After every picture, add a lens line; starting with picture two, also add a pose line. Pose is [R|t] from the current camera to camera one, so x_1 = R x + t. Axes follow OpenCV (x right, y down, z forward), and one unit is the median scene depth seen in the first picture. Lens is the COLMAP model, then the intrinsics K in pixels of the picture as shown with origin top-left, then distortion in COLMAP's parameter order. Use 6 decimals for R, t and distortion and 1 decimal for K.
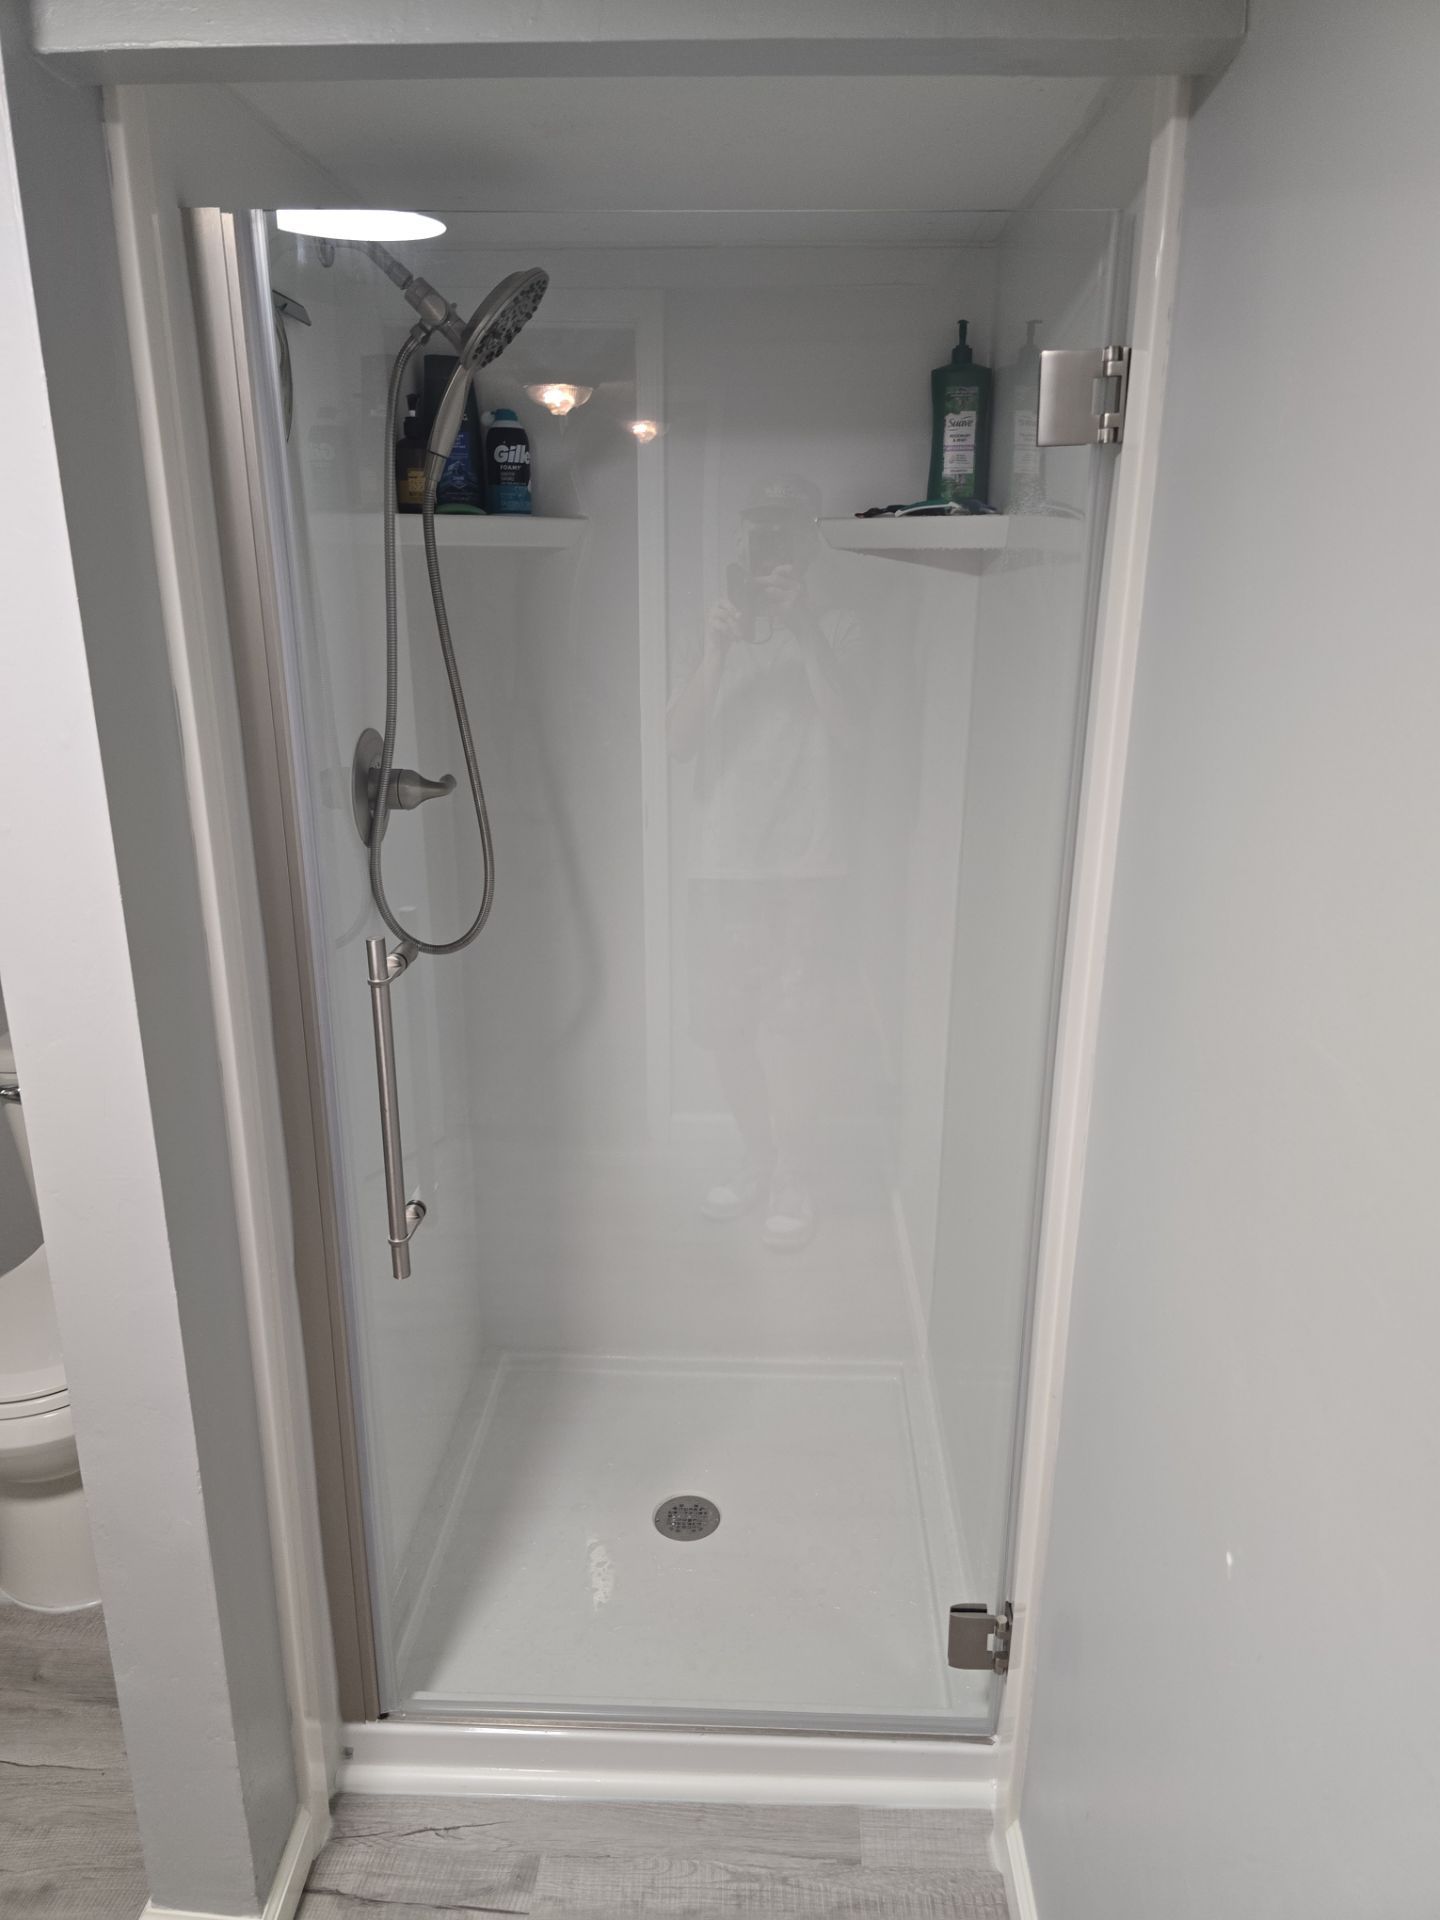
lens RADIAL K [[1296.8, 0, 737.8], [0, 1296.8, 955.6], [0, 0, 1]] dist [0.045621, -0.044354]
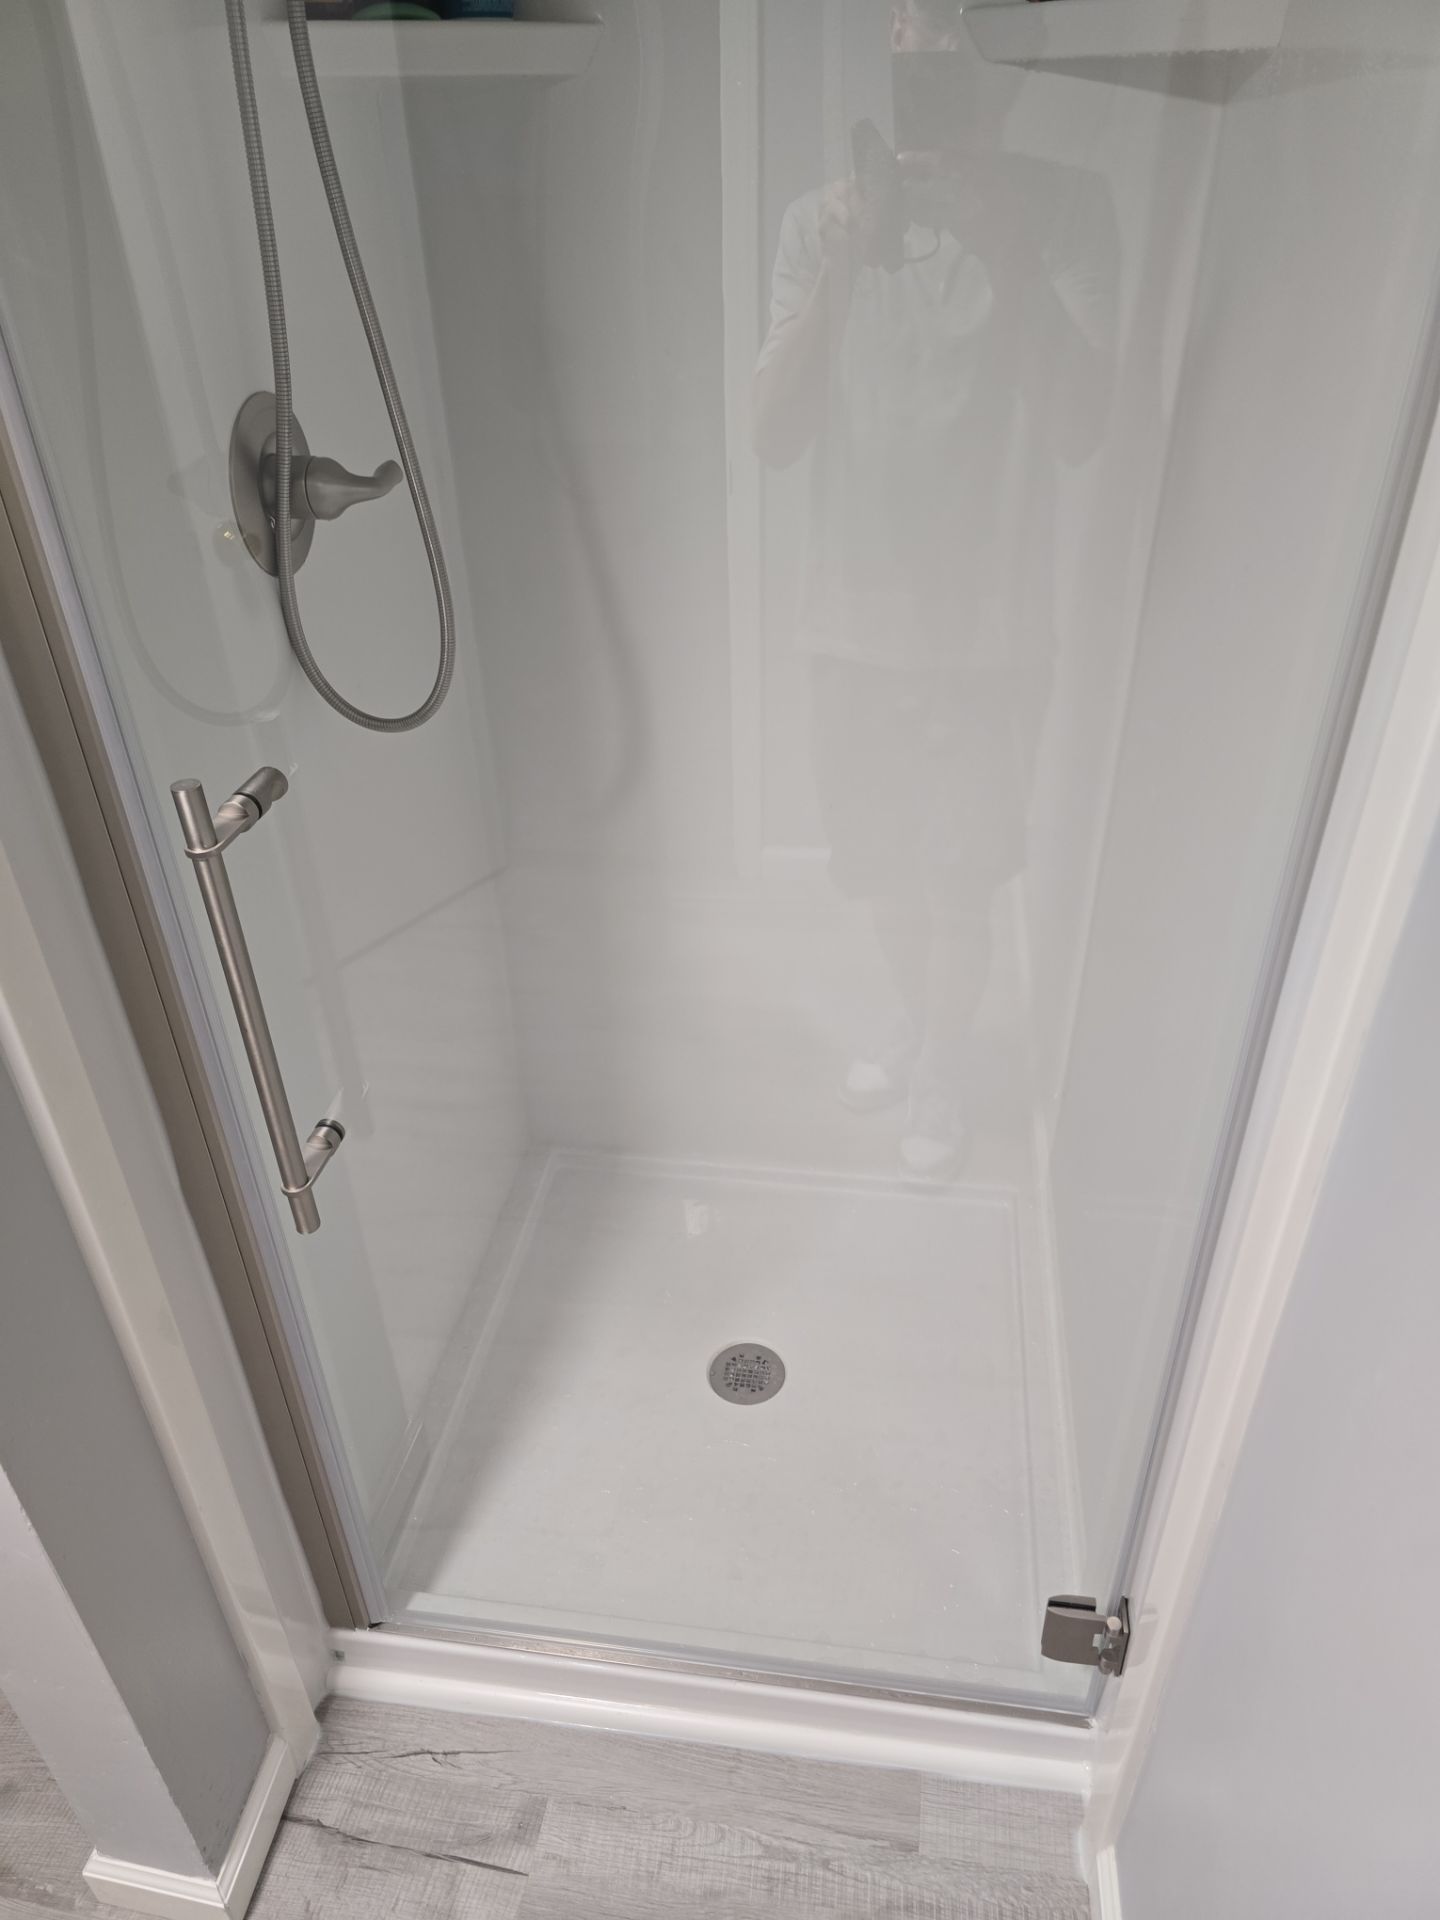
lens RADIAL K [[1296.8, 0, 736.2], [0, 1296.8, 955.6], [0, 0, 1]] dist [0.045621, -0.044354]
pose [[0.993897, 0.036969, -0.103930, 0.042877], [-0.007071, 0.961584, 0.274419, -0.089018], [0.110082, -0.272010, 0.955977, 0.330267]]
